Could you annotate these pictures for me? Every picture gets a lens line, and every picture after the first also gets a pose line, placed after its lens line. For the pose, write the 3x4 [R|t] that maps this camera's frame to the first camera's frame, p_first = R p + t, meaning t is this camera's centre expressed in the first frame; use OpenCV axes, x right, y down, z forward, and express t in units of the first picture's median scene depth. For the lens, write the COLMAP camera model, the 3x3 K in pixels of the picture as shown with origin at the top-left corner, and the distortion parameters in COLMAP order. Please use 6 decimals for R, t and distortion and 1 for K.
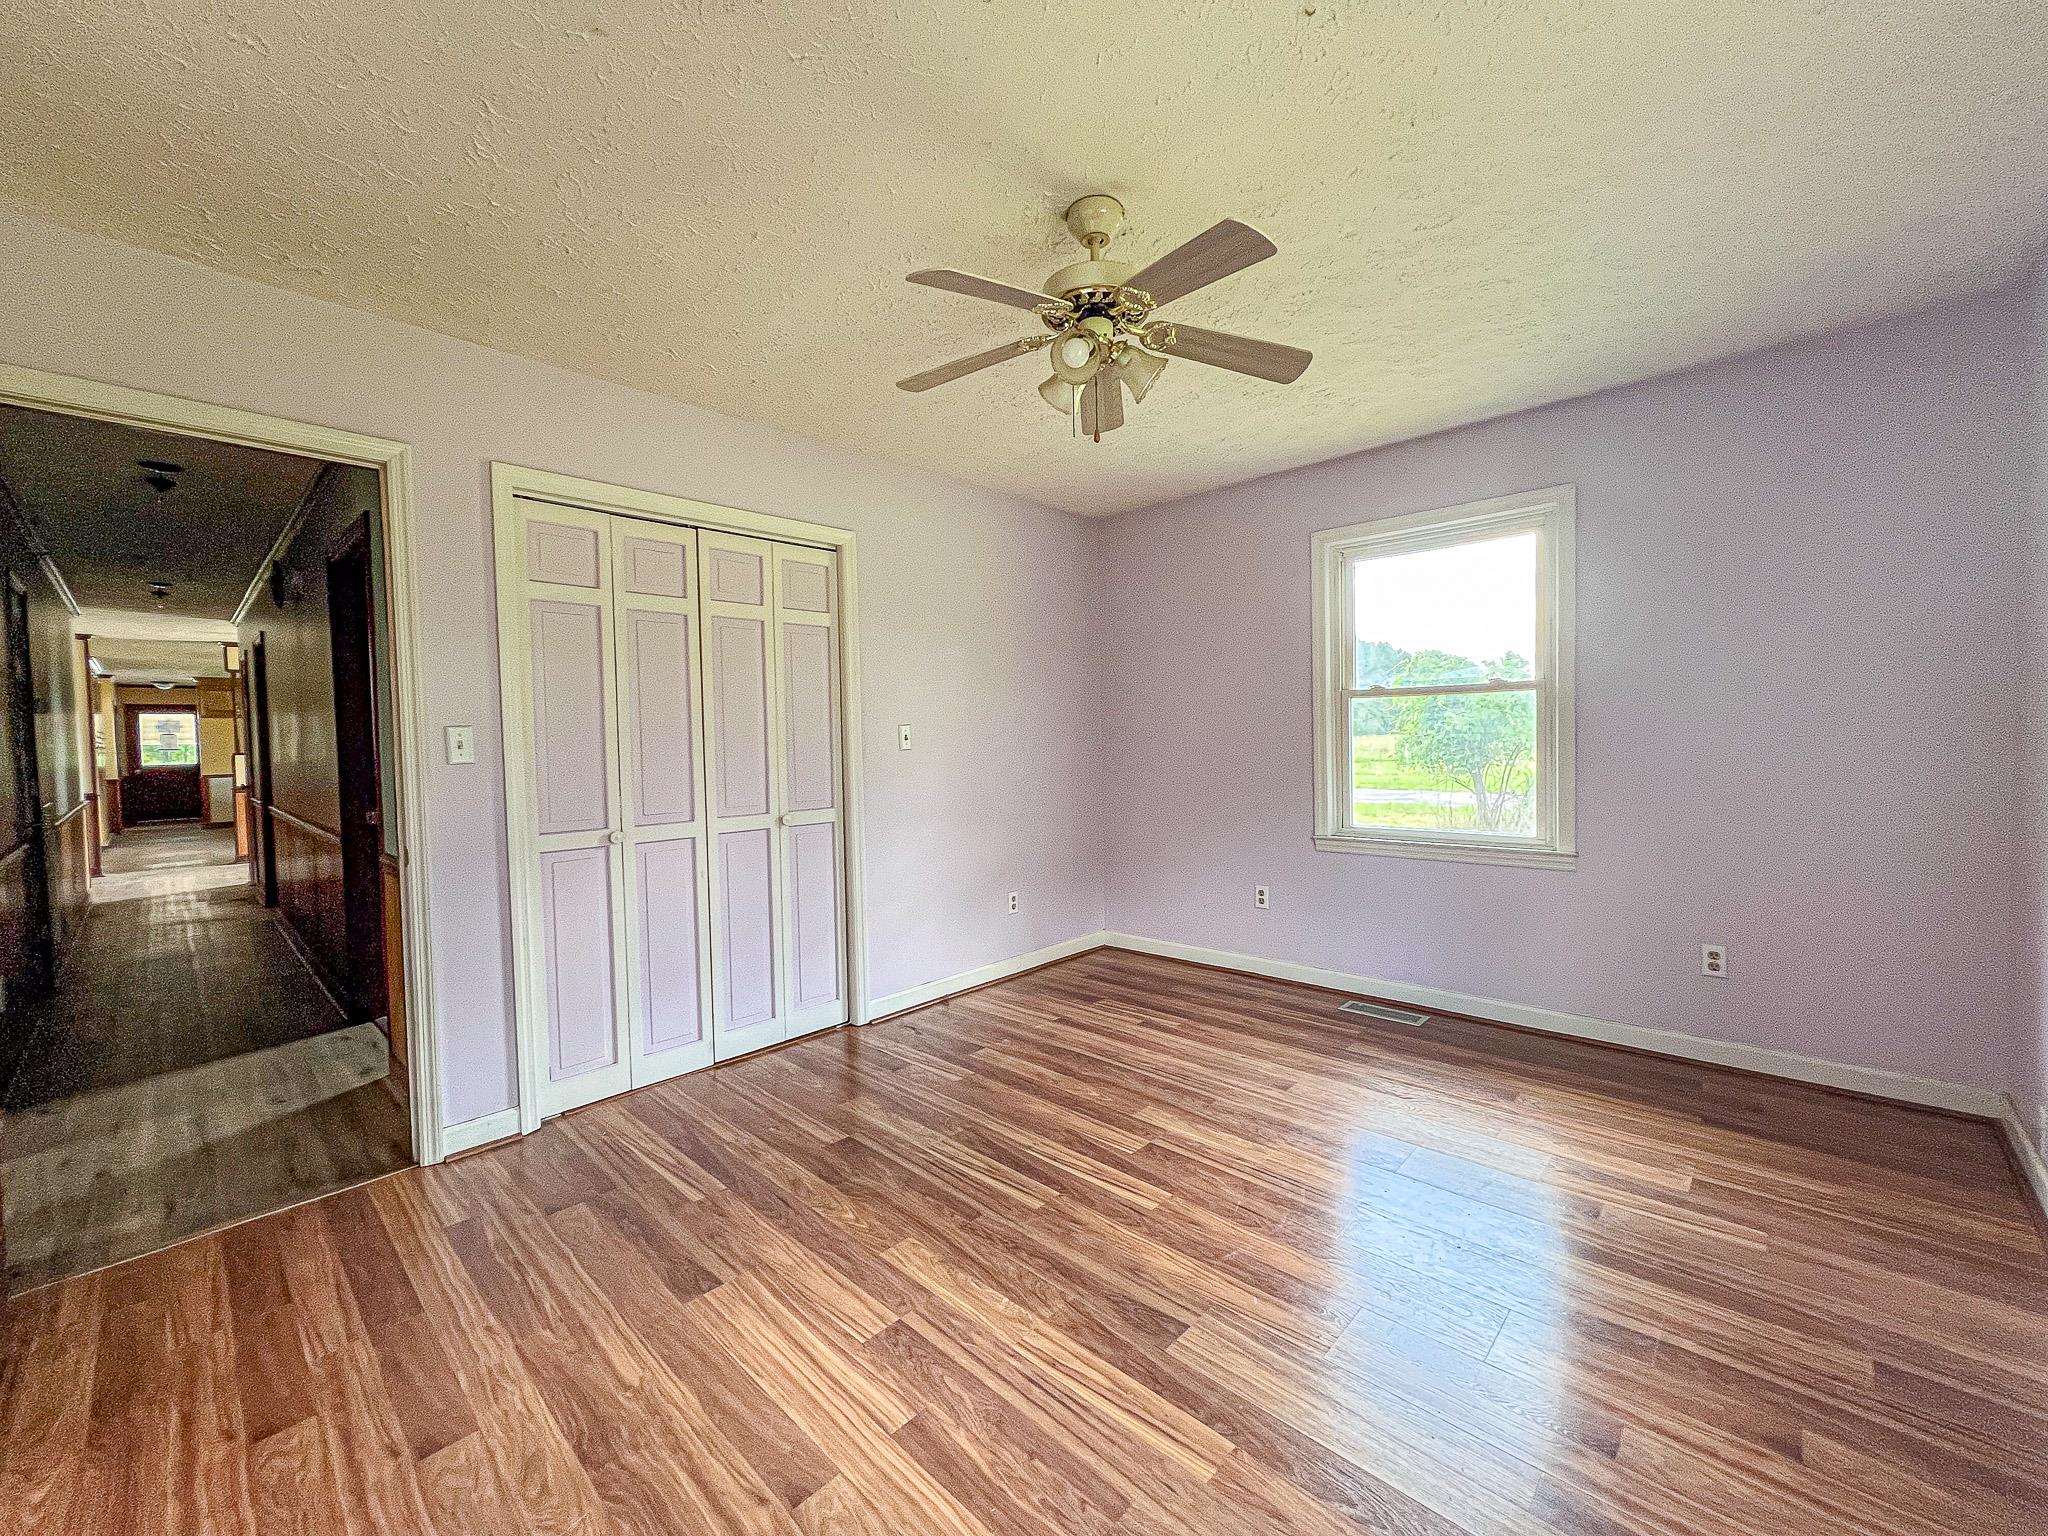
lens RADIAL K [[823.9, 0, 1021.0], [0, 823.9, 770.8], [0, 0, 1]] dist [-0.004069, 0.001662]
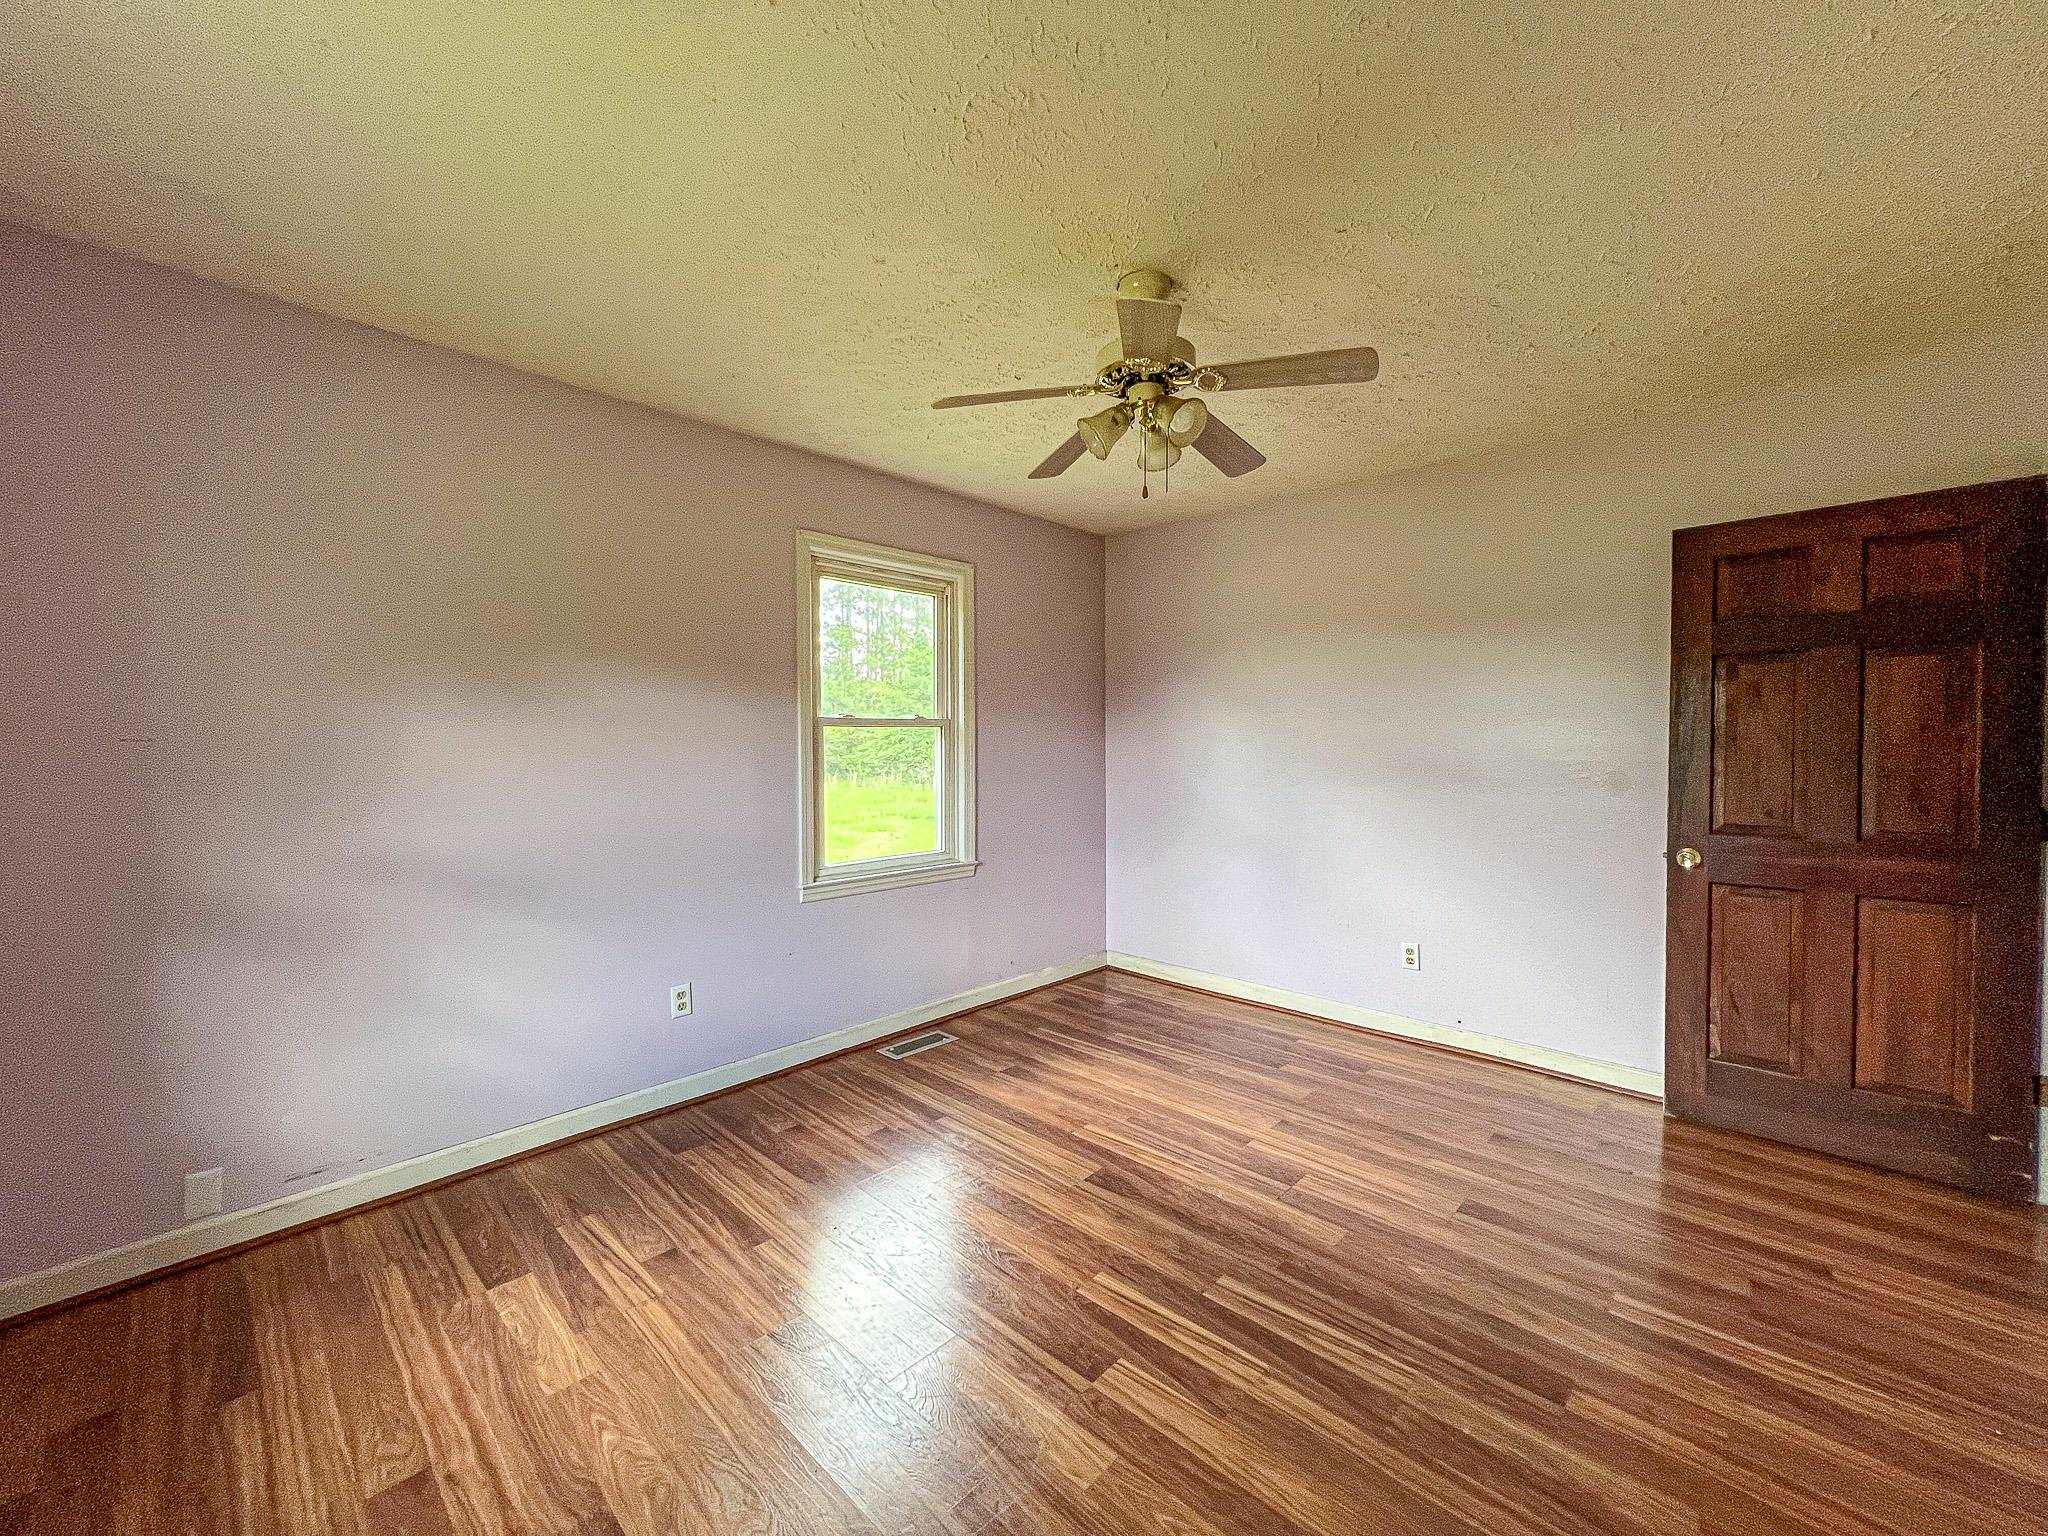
lens RADIAL K [[822.0, 0, 1019.0], [0, 822.0, 767.8], [0, 0, 1]] dist [-0.003172, -0.000242]
pose [[-0.999803, 0.019004, 0.005784, 0.227557], [0.019397, 0.996758, 0.078086, -0.120864], [-0.004282, 0.078182, -0.996930, 1.824024]]
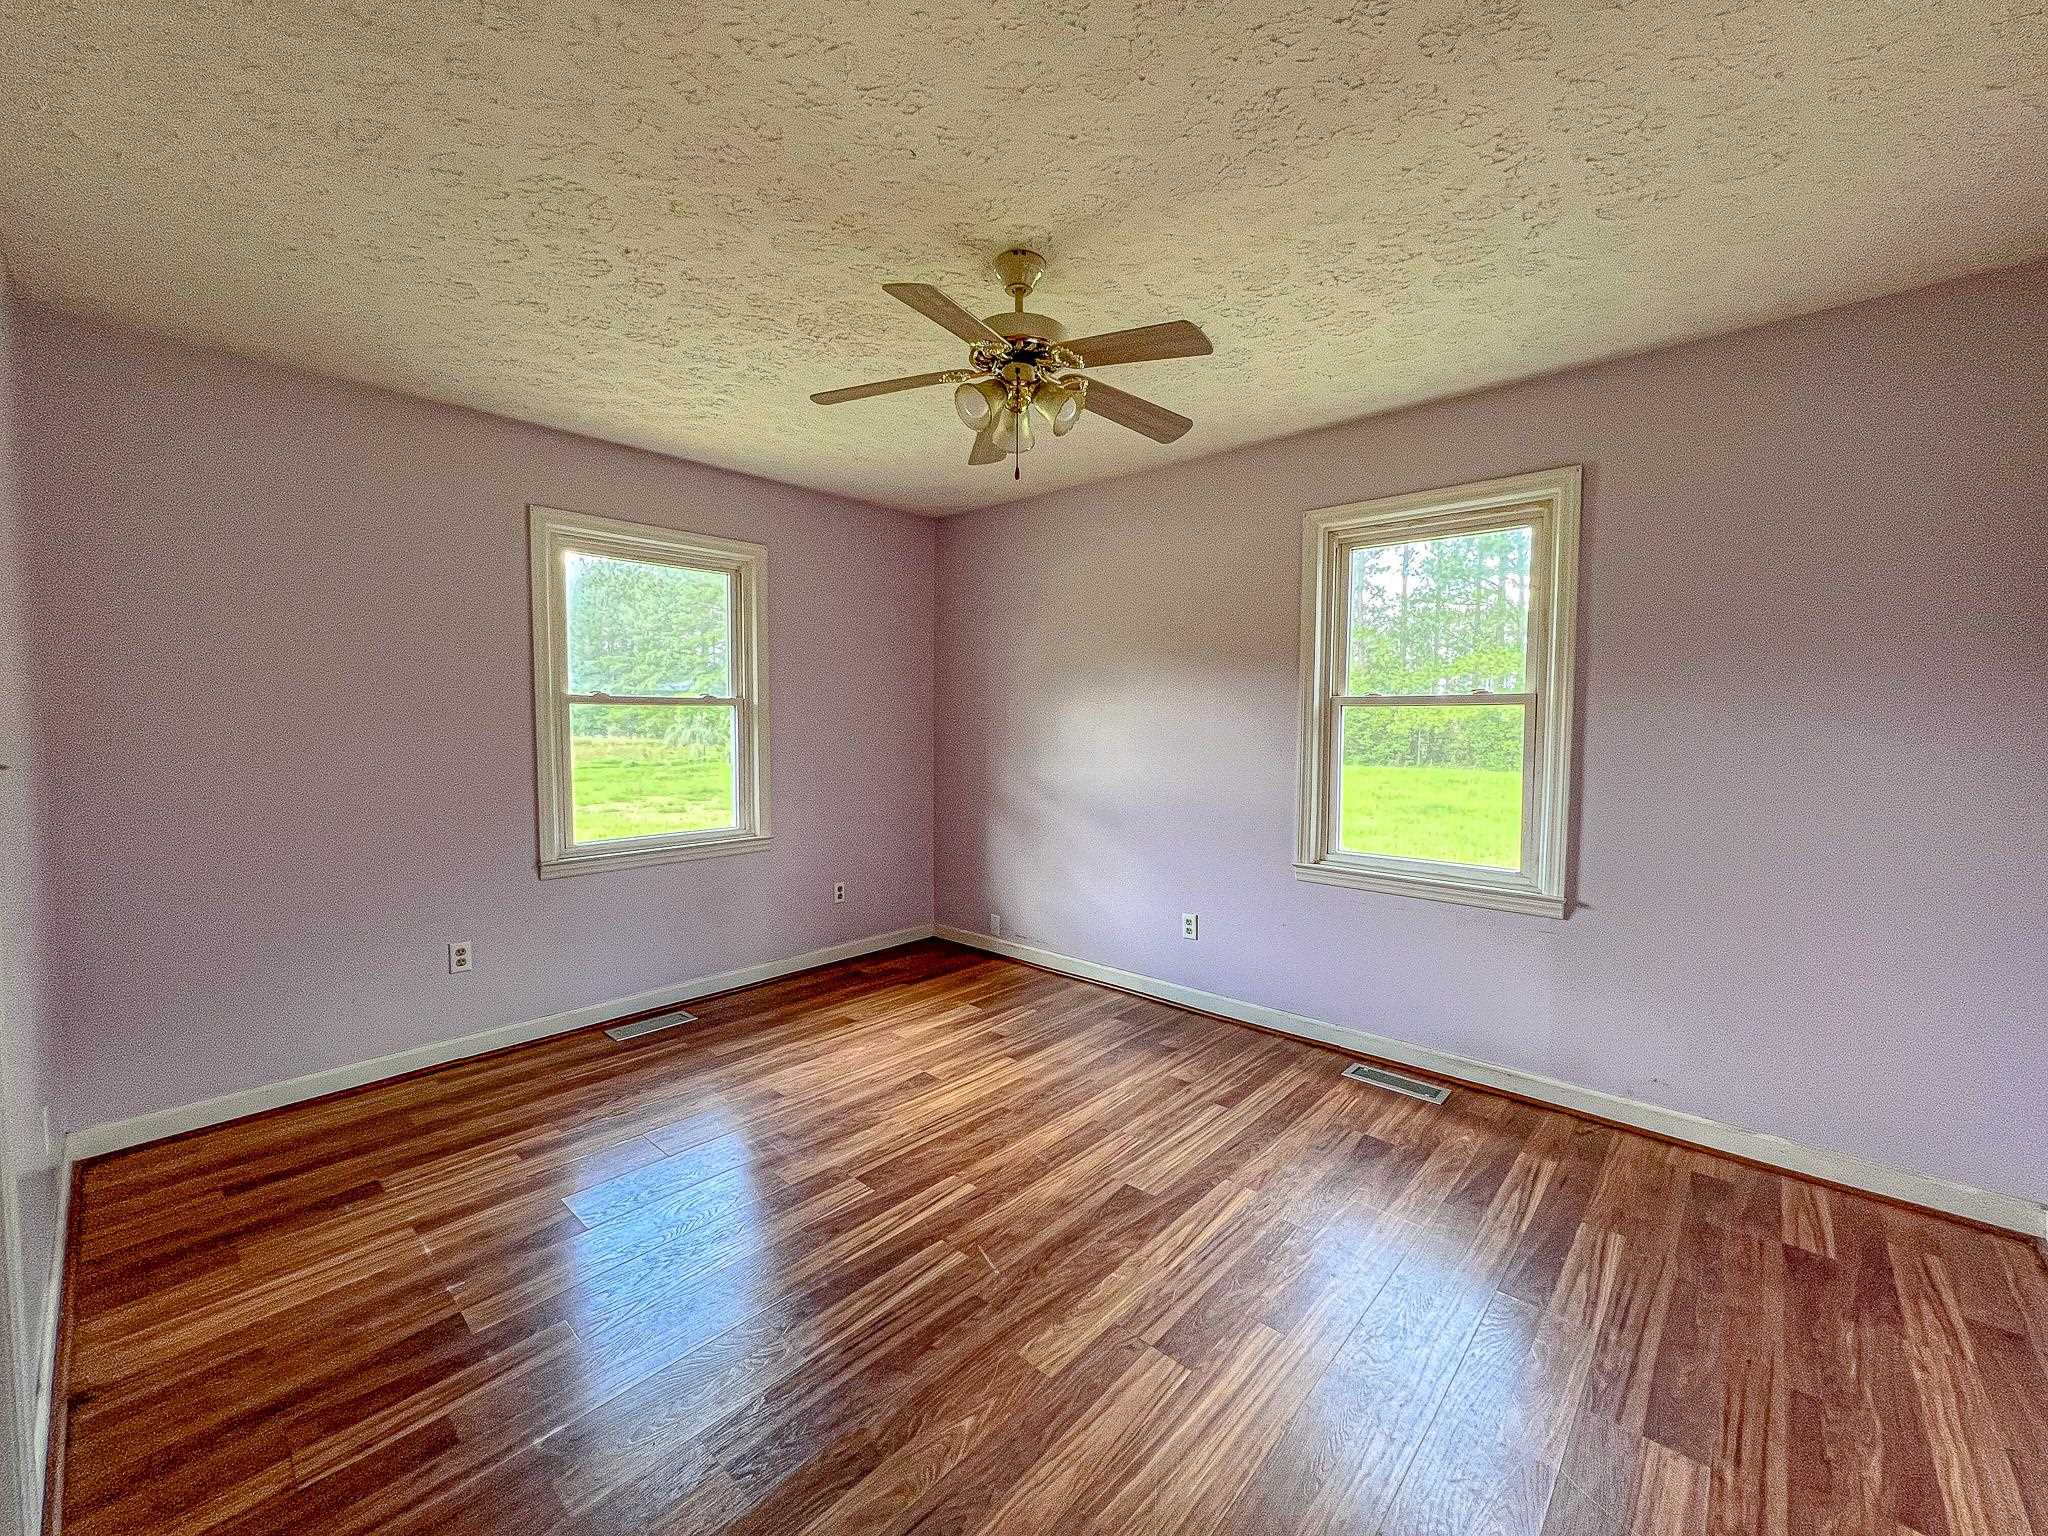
lens RADIAL K [[823.9, 0, 1016.8], [0, 823.9, 769.4], [0, 0, 1]] dist [-0.004069, 0.001662]
pose [[-0.015353, -0.041758, 0.999010, -0.866186], [0.039842, 0.998308, 0.042341, -0.059299], [-0.999088, 0.040453, -0.013664, 0.900085]]
